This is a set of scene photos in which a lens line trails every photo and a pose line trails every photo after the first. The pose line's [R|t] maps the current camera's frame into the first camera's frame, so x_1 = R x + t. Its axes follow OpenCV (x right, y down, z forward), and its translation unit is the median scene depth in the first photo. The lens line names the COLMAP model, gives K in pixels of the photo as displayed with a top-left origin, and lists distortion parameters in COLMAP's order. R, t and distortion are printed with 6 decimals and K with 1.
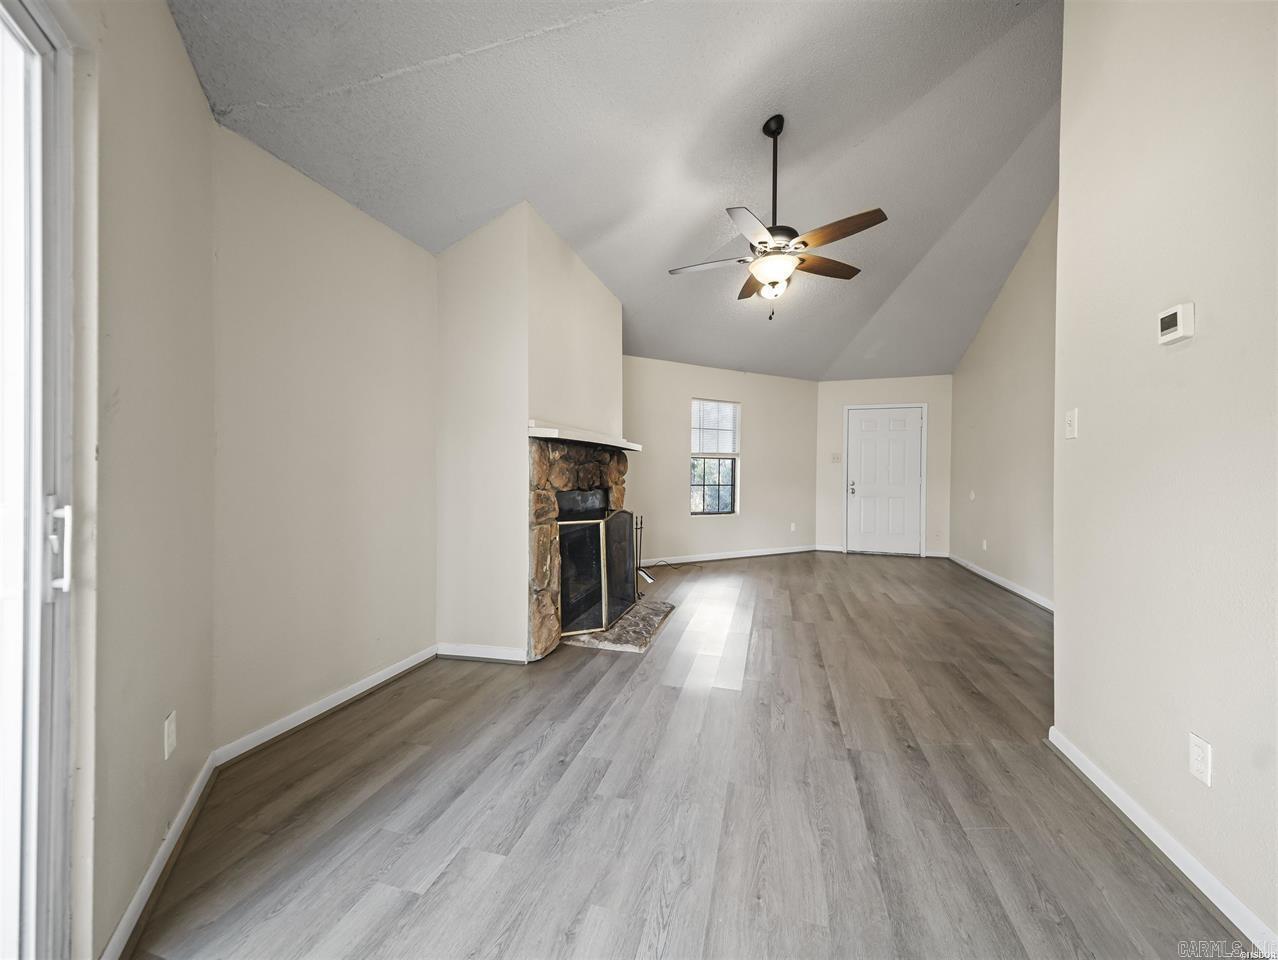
lens RADIAL K [[490.6, 0, 638.2], [0, 490.6, 466.8], [0, 0, 1]] dist [0.037901, -0.011300]
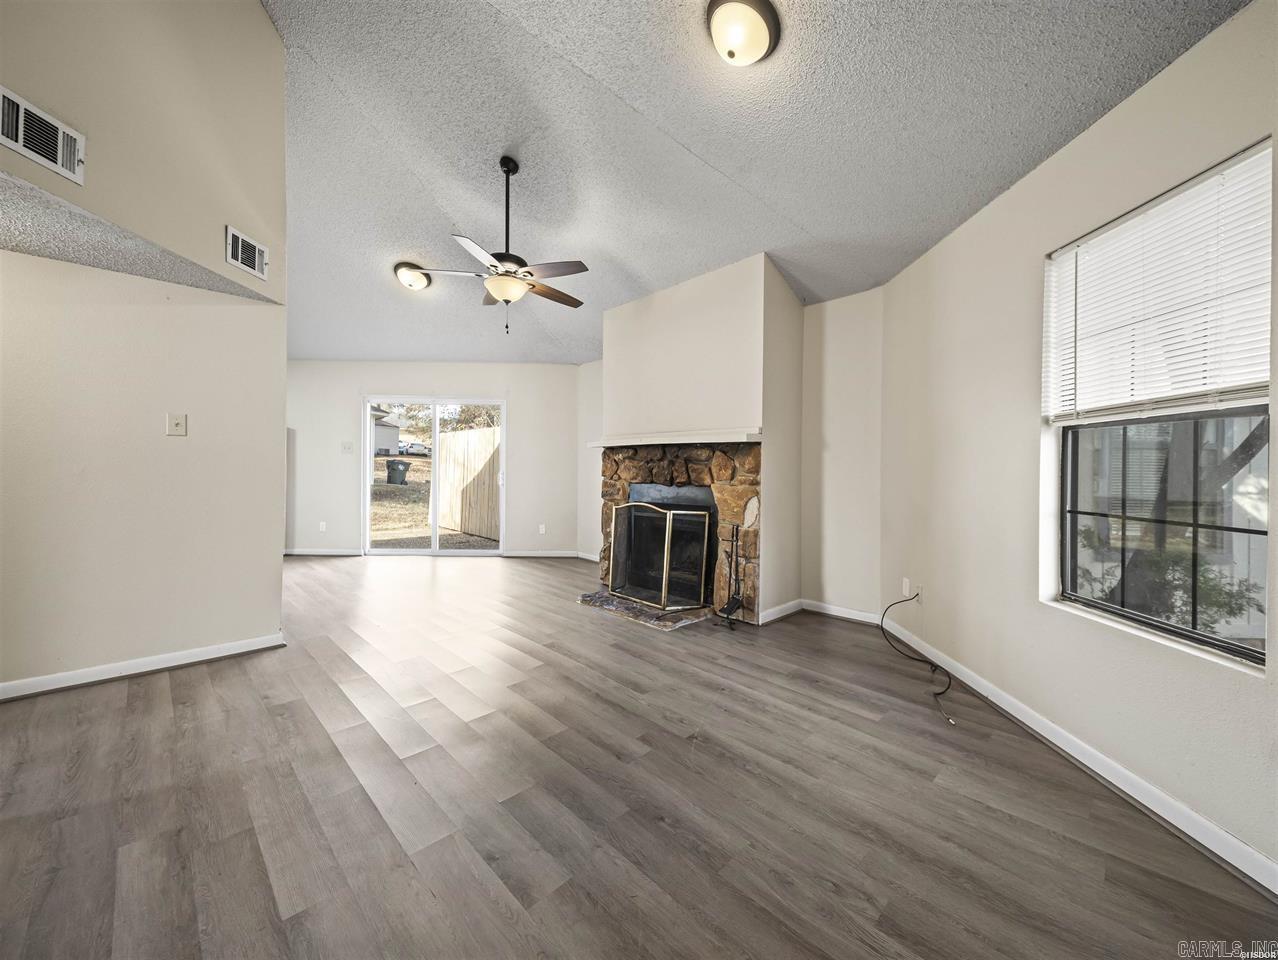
lens RADIAL K [[499.7, 0, 644.6], [0, 499.7, 447.1], [0, 0, 1]] dist [0.038250, -0.011865]
pose [[-0.504078, -0.047907, -0.862328, 1.045909], [-0.004561, 0.998594, -0.052810, 0.024817], [0.863646, -0.022687, -0.503588, 1.747156]]
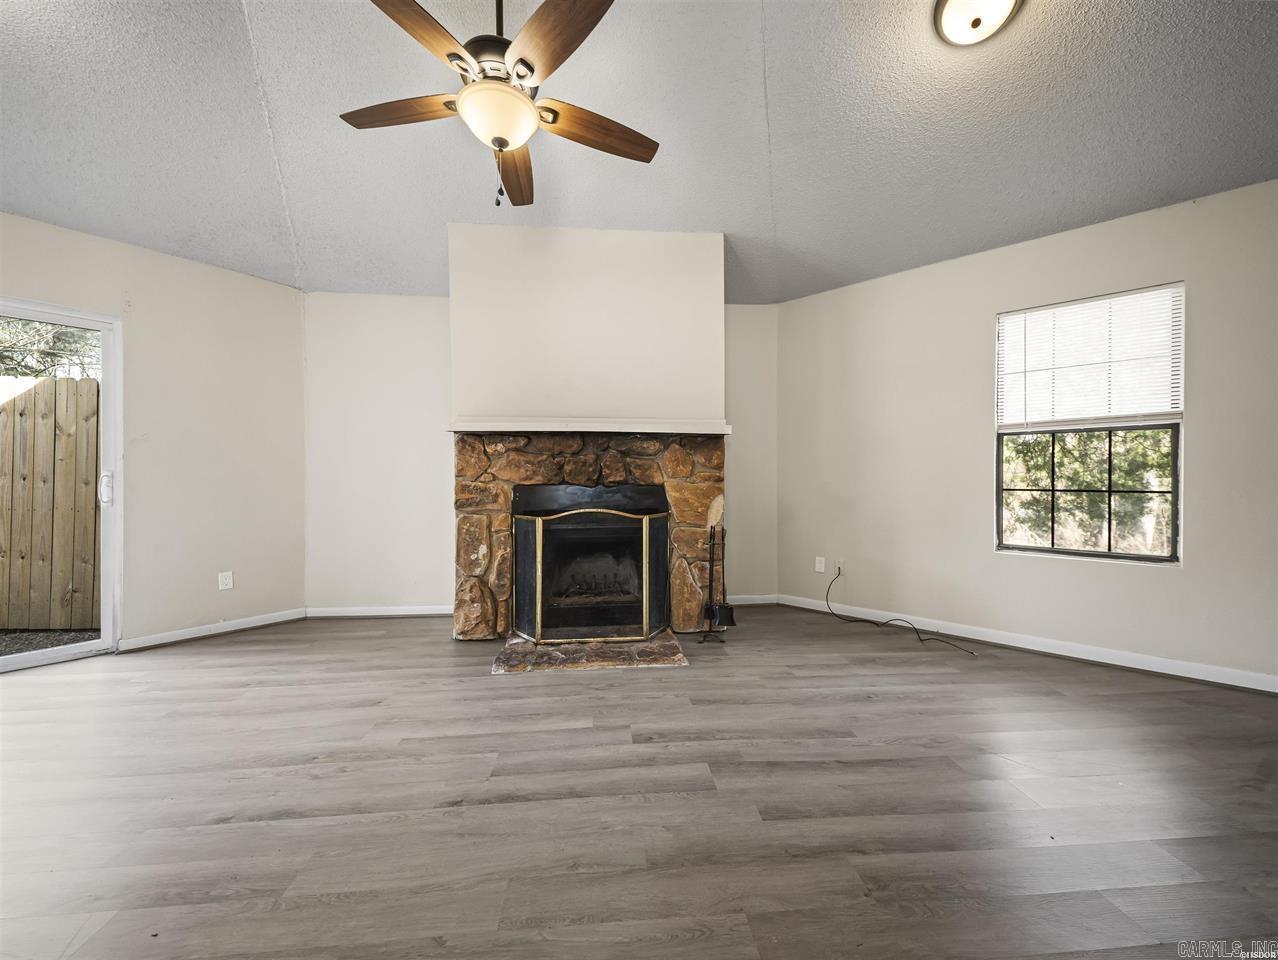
lens RADIAL K [[490.6, 0, 638.2], [0, 490.6, 466.8], [0, 0, 1]] dist [0.037901, -0.011300]
pose [[0.350426, -0.034409, -0.935958, 0.848857], [0.012236, 0.999408, -0.032160, 0.049276], [0.936510, -0.000183, 0.350640, 0.878776]]
